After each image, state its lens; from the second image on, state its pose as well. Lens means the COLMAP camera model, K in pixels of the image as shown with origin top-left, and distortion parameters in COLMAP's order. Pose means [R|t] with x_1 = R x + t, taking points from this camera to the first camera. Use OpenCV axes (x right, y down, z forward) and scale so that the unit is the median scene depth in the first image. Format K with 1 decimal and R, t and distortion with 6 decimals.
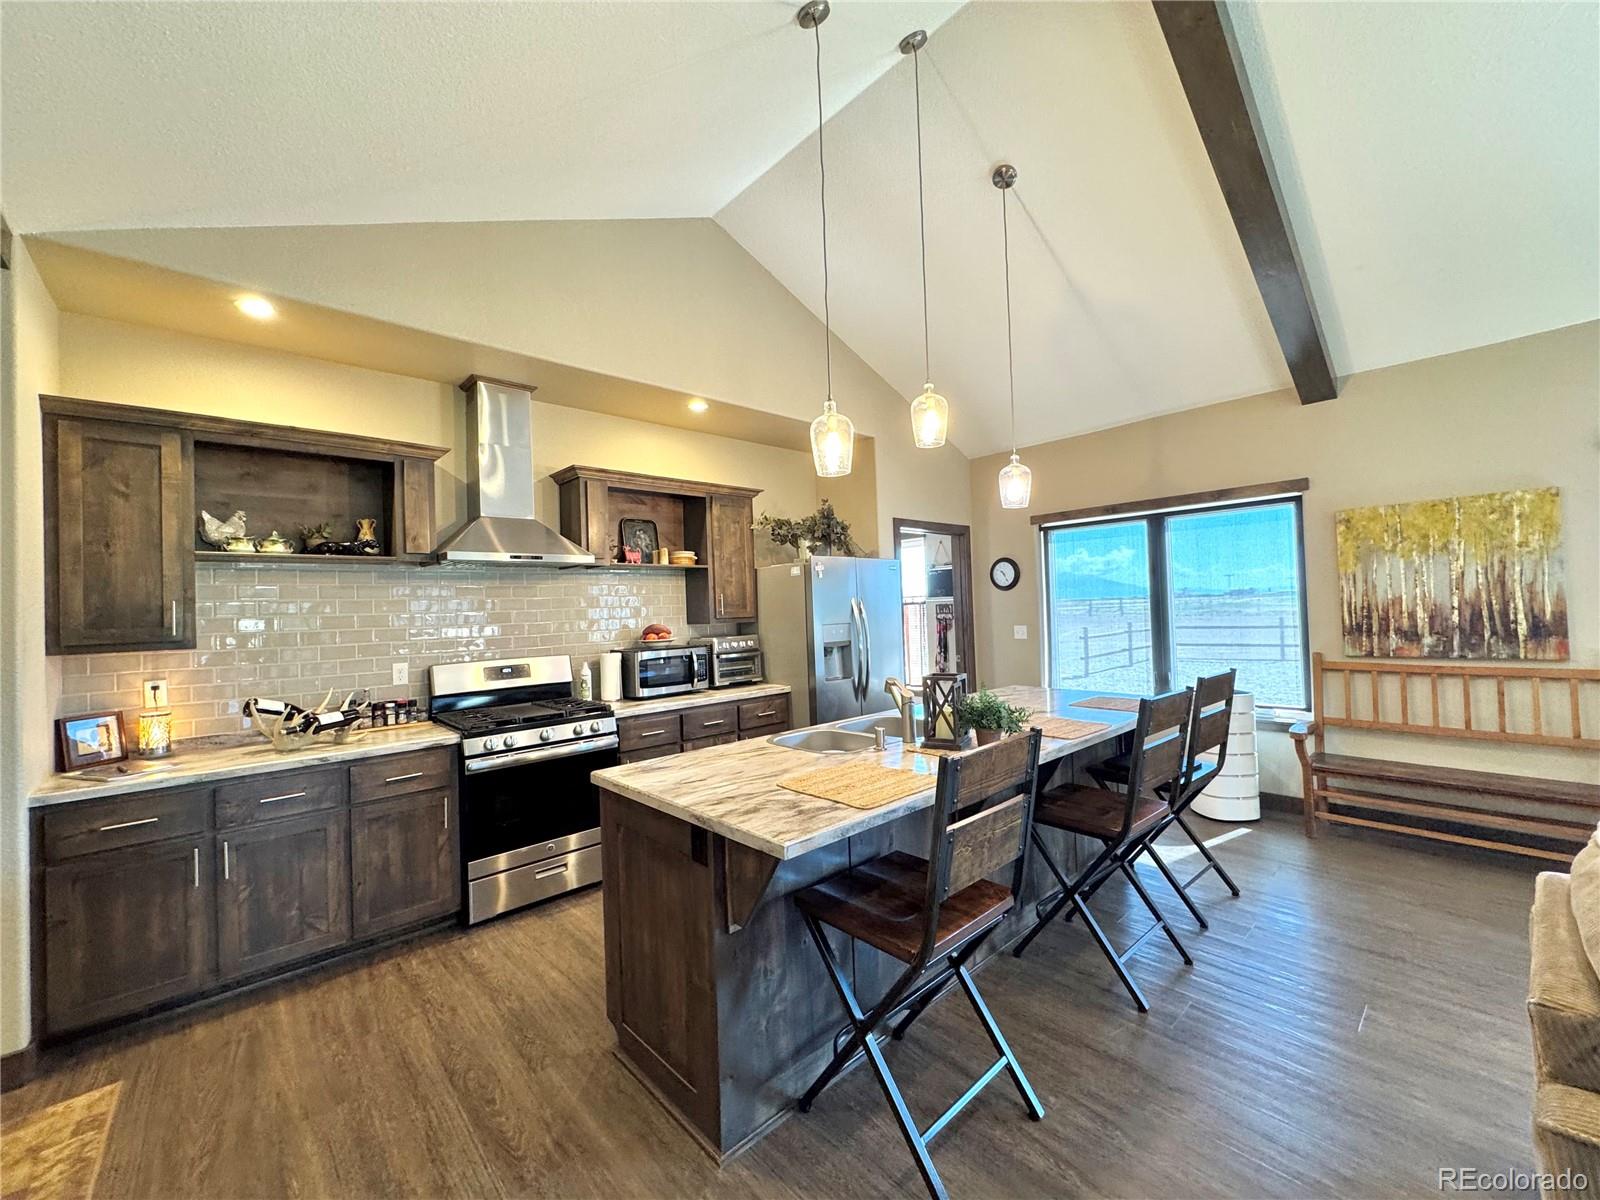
lens RADIAL K [[641.0, 0, 809.7], [0, 641.0, 597.0], [0, 0, 1]] dist [-0.003996, -0.000324]
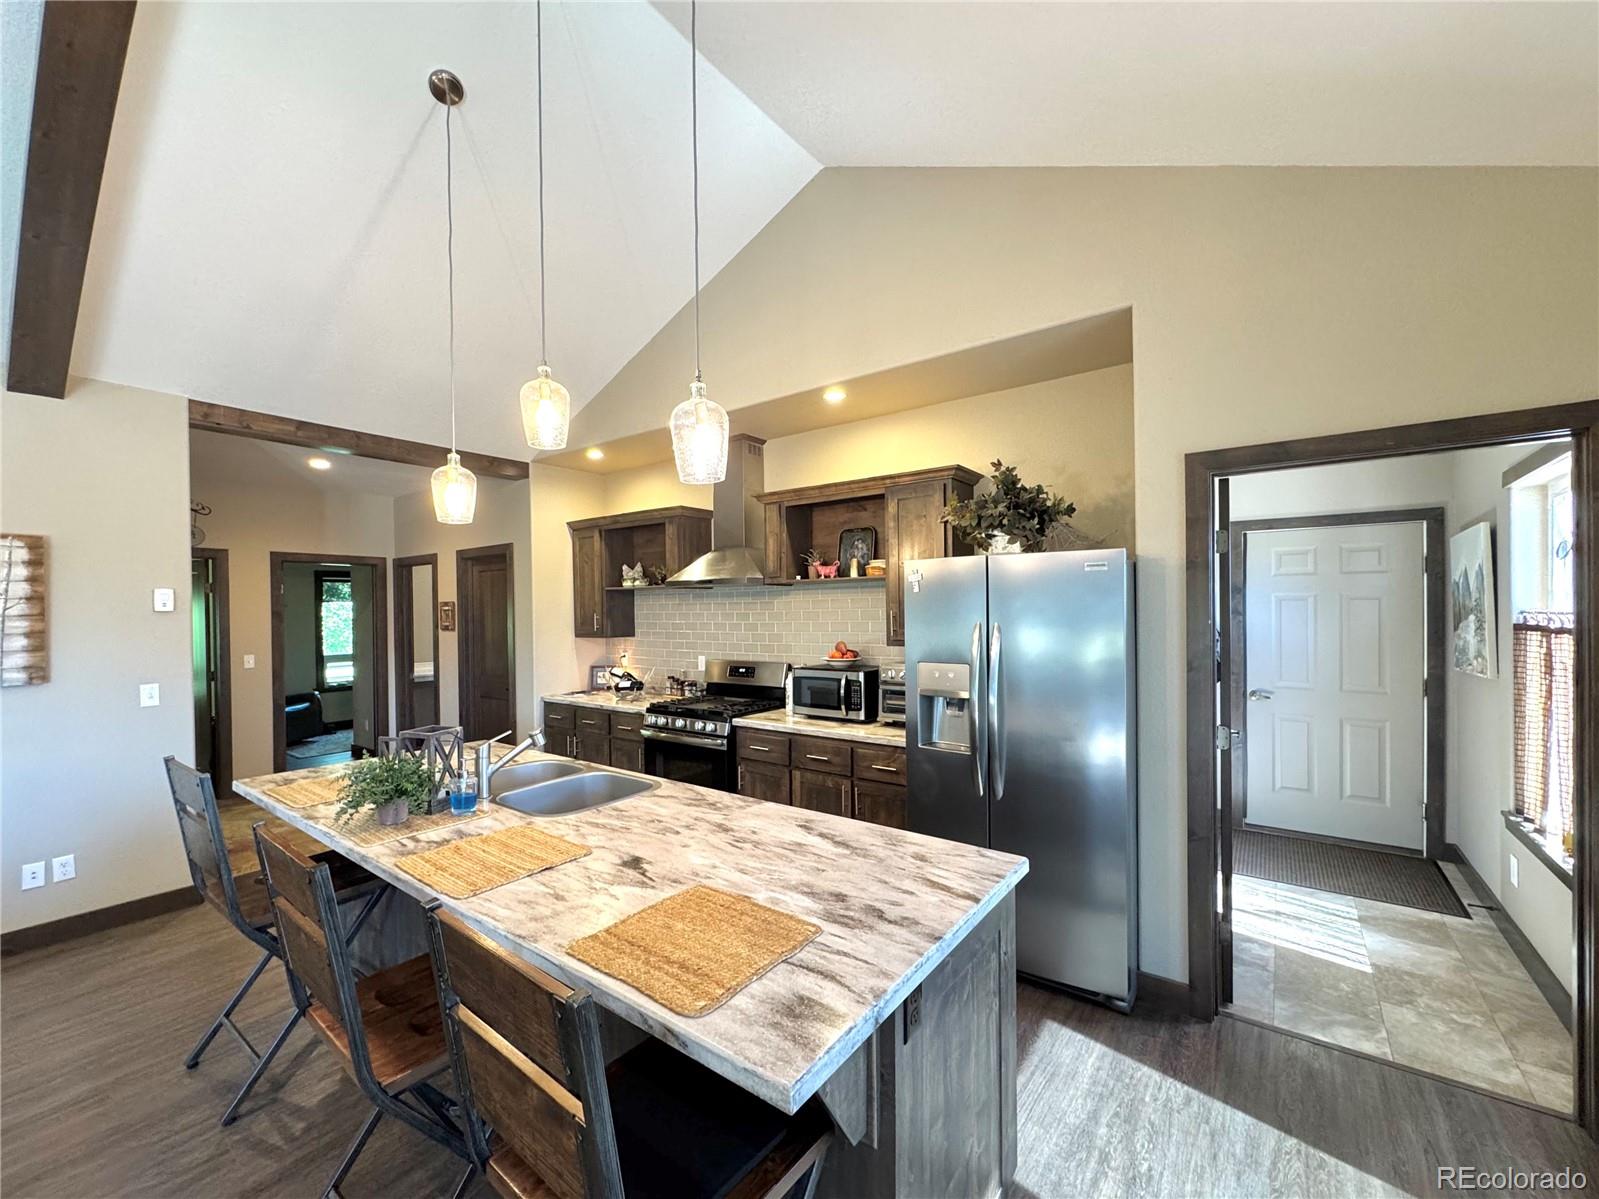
lens RADIAL K [[647.4, 0, 797.0], [0, 647.4, 617.4], [0, 0, 1]] dist [-0.001185, -0.000084]
pose [[0.180394, 0.040693, -0.982752, 0.665813], [0.022078, 0.998725, 0.045407, -0.036641], [0.983347, -0.029888, 0.179266, 0.753046]]
